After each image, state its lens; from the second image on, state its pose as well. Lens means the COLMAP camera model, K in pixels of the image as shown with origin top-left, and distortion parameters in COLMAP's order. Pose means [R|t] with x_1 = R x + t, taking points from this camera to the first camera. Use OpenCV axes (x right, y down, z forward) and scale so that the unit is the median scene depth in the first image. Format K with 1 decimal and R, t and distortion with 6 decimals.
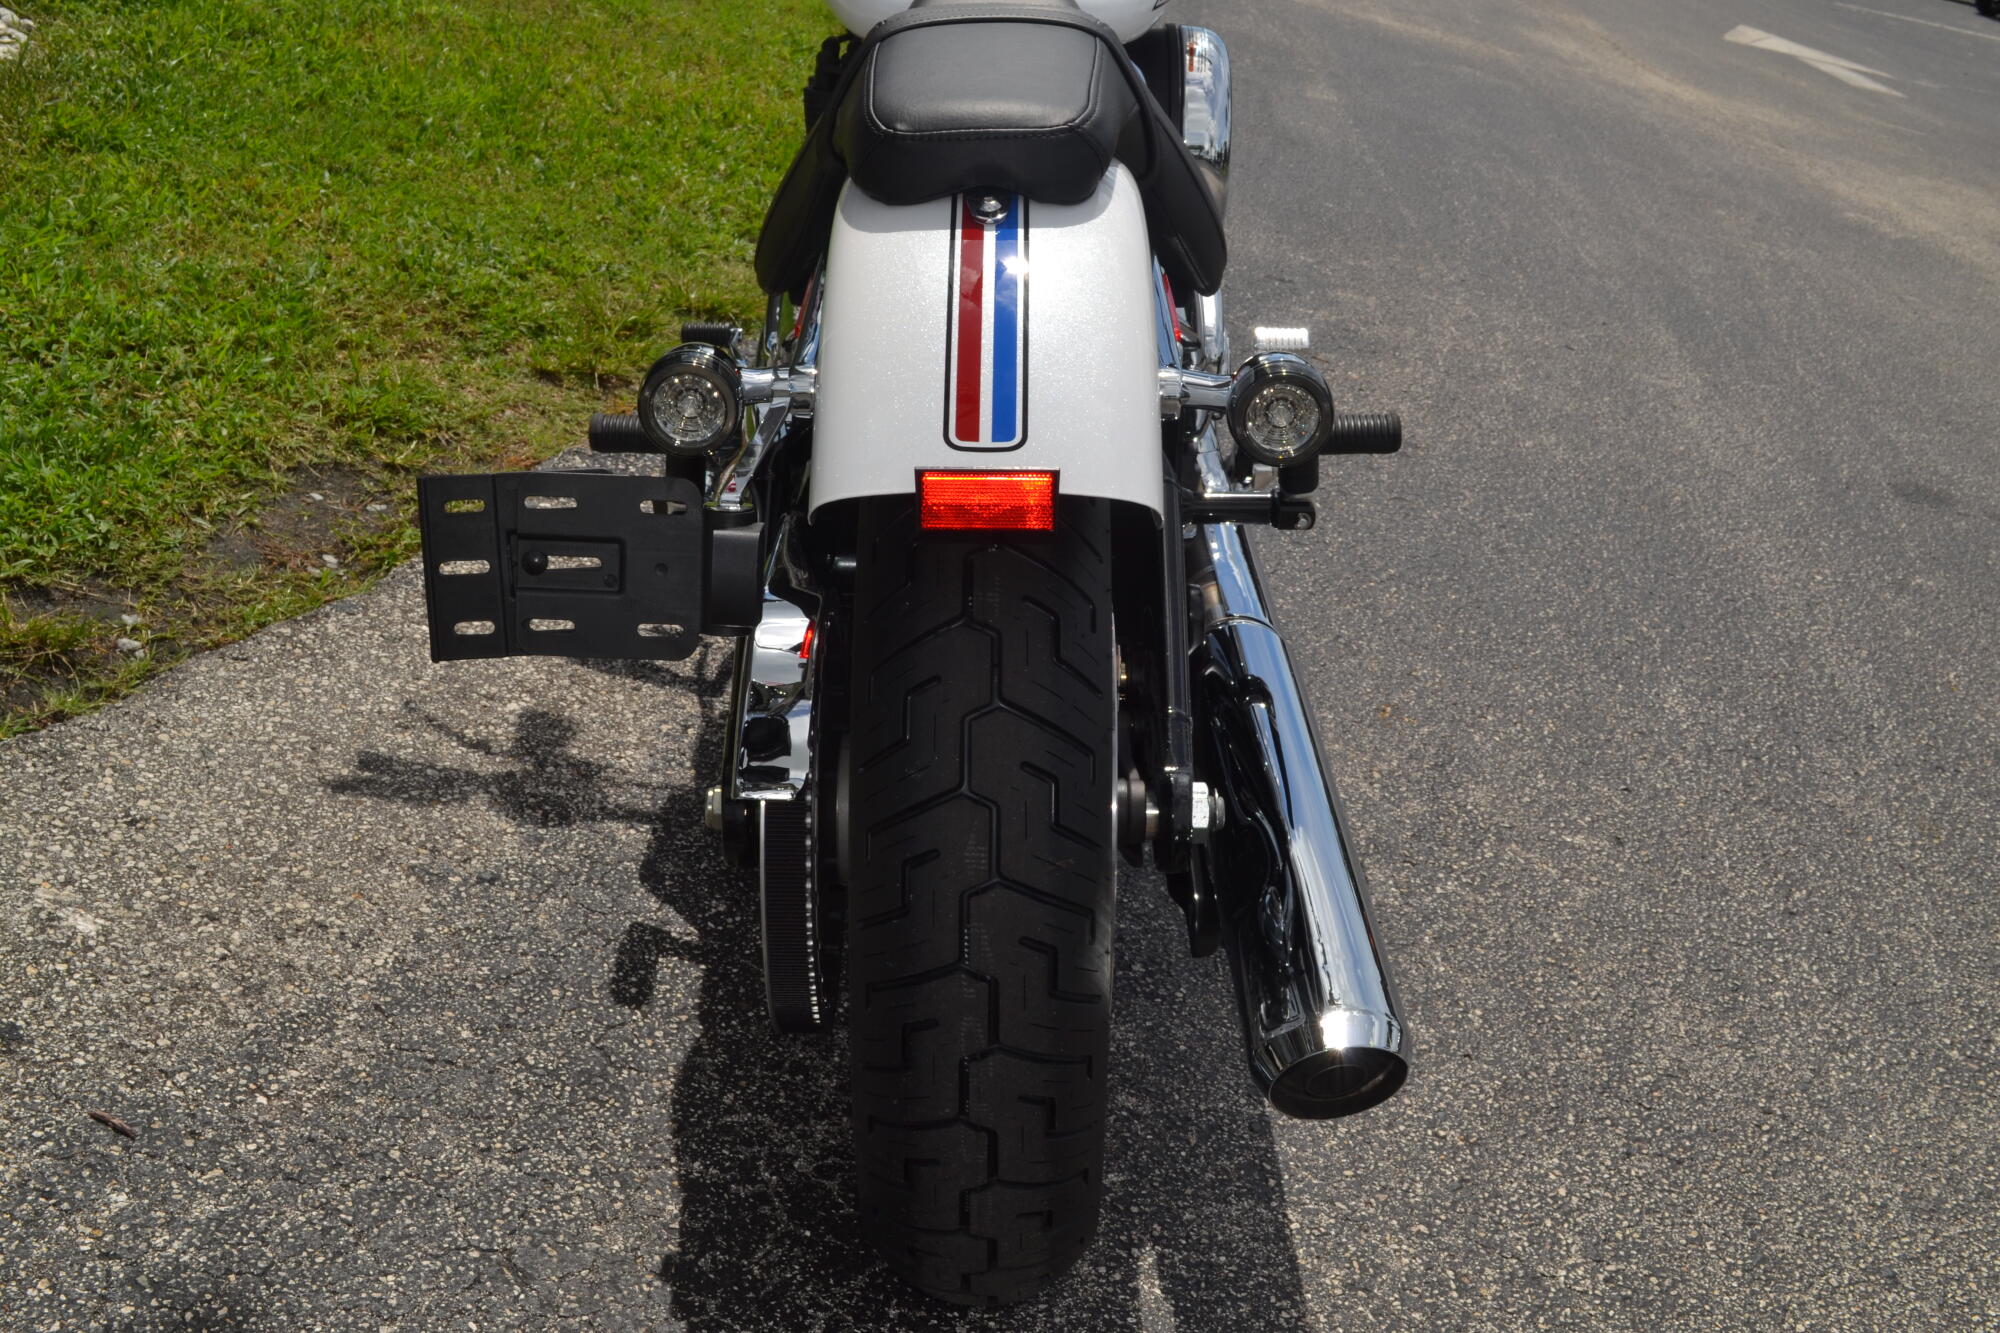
lens RADIAL K [[2553.8, 0, 1000.0], [0, 2553.8, 666.5], [0, 0, 1]] dist [-0.048589, 0.035720]
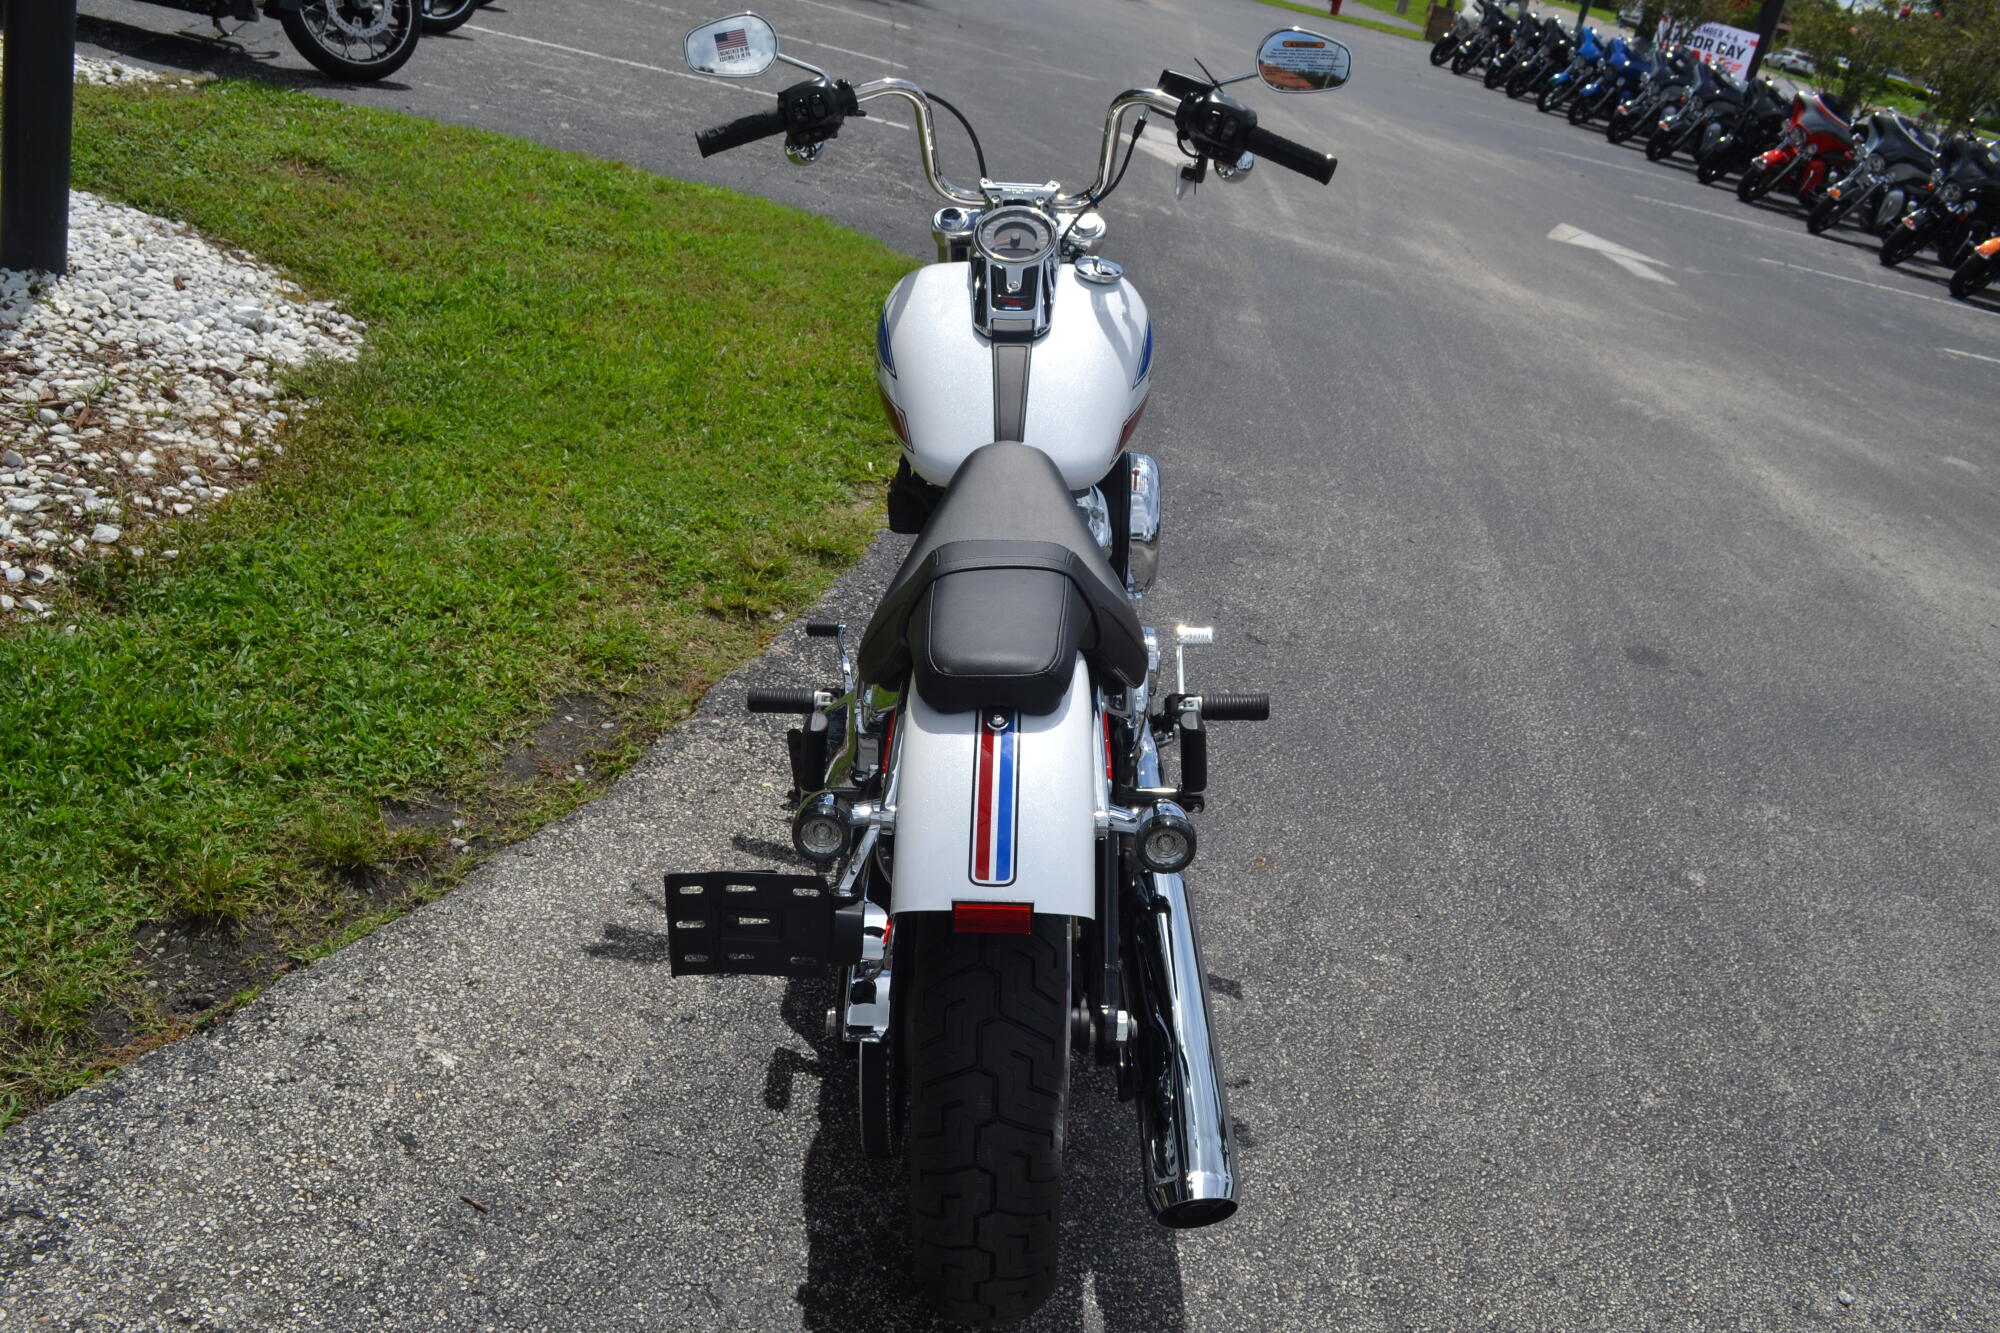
lens RADIAL K [[1889.7, 0, 987.8], [0, 1889.7, 672.5], [0, 0, 1]] dist [-0.077946, 0.015728]
pose [[0.999751, 0.012140, -0.018699, 0.006341], [-0.011755, 0.999719, 0.020579, -0.117487], [0.018944, -0.020354, 0.999613, -0.132237]]
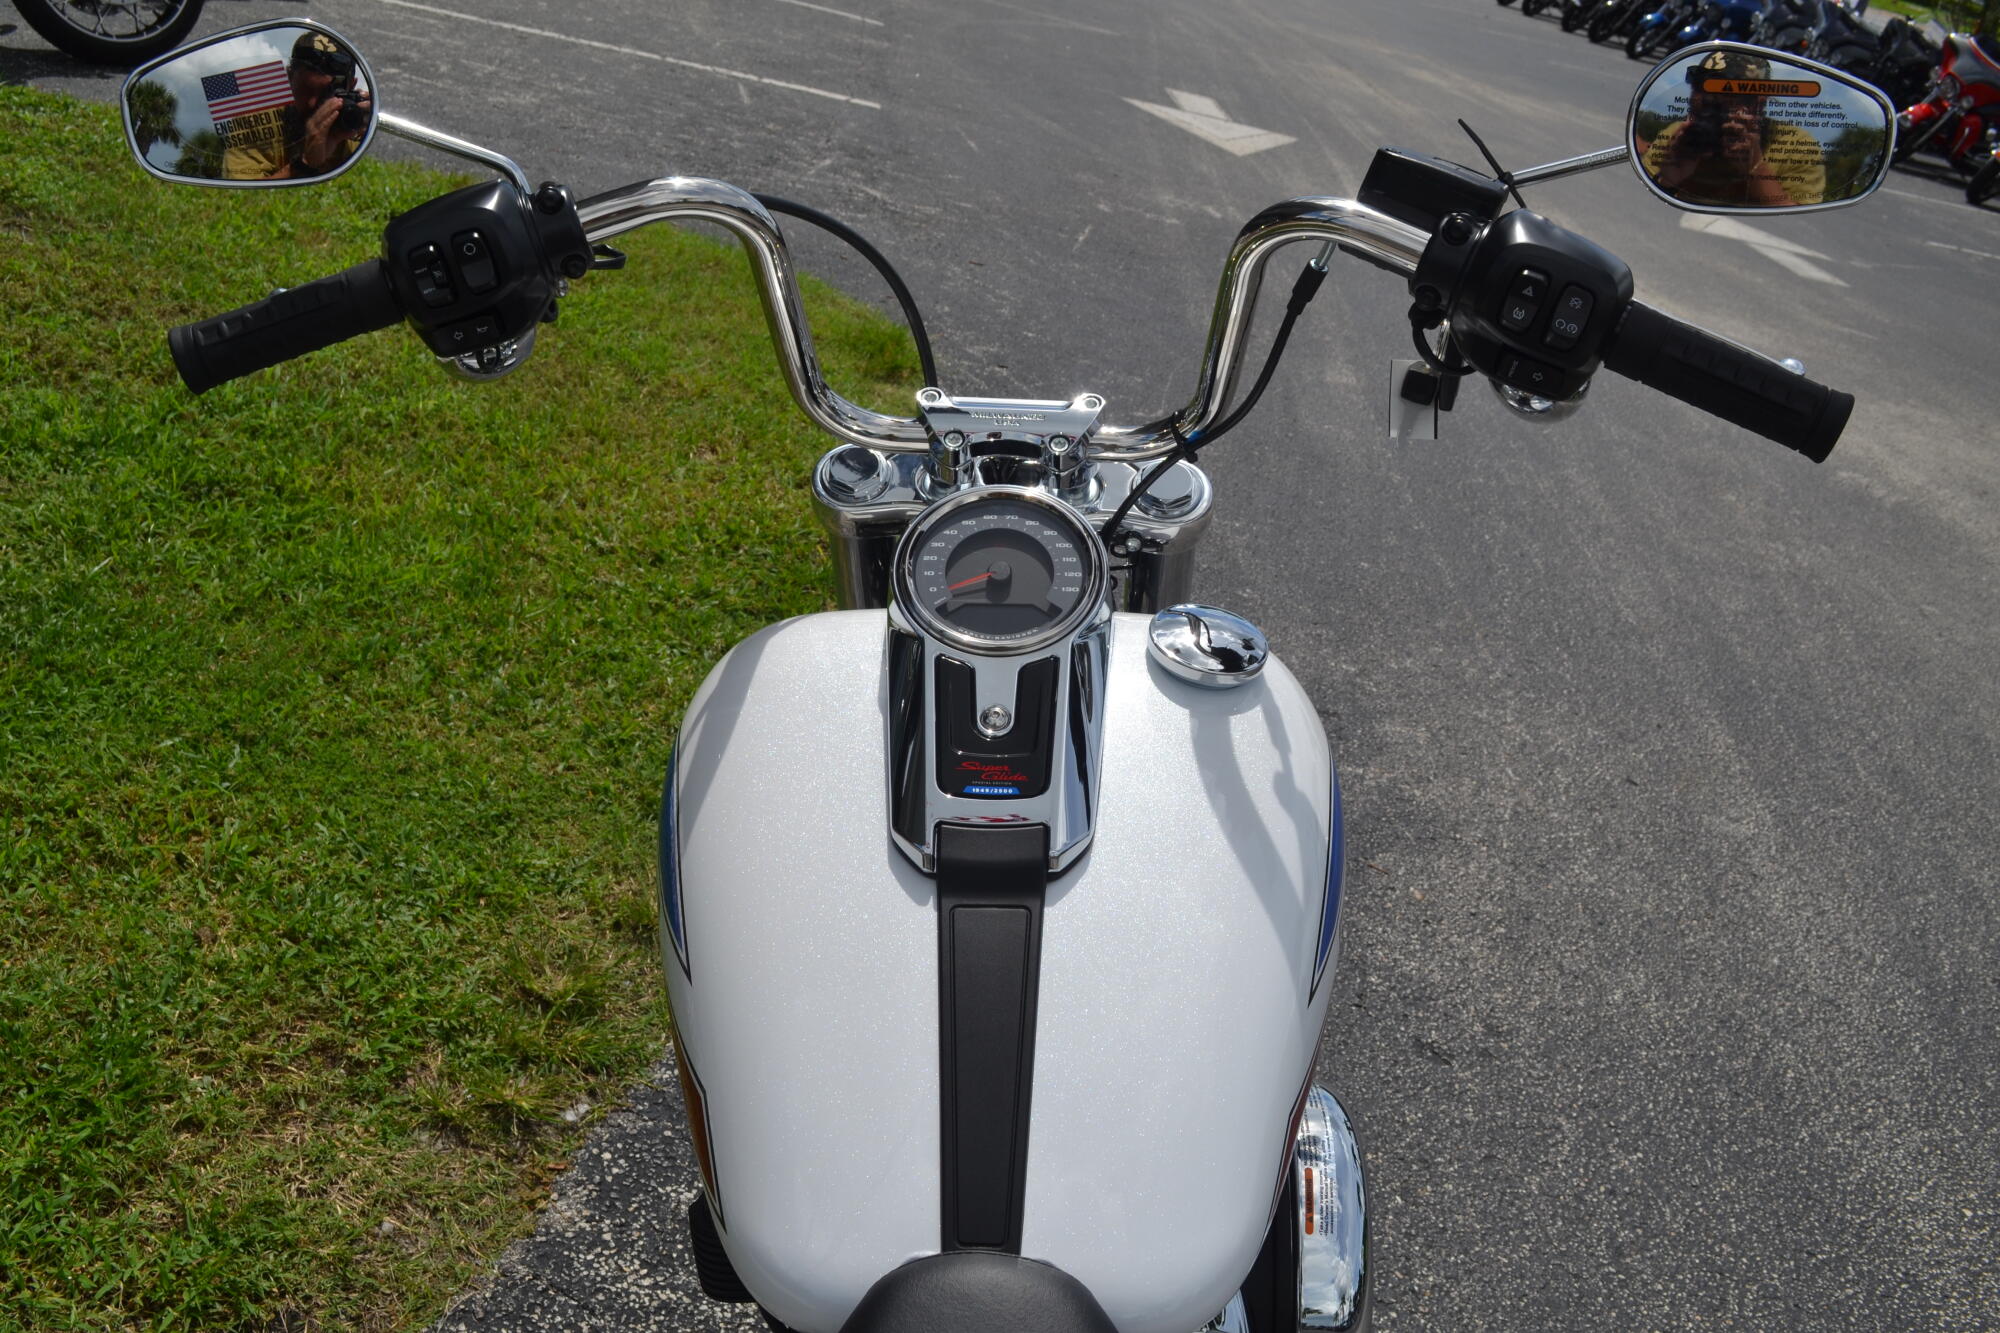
lens RADIAL K [[2056.1, 0, 983.1], [0, 2056.1, 668.0], [0, 0, 1]] dist [-0.074726, 0.029535]
pose [[0.999678, 0.001732, -0.025307, 0.007014], [-0.001200, 0.999778, 0.021025, -0.308601], [0.025338, -0.020988, 0.999459, 0.413823]]
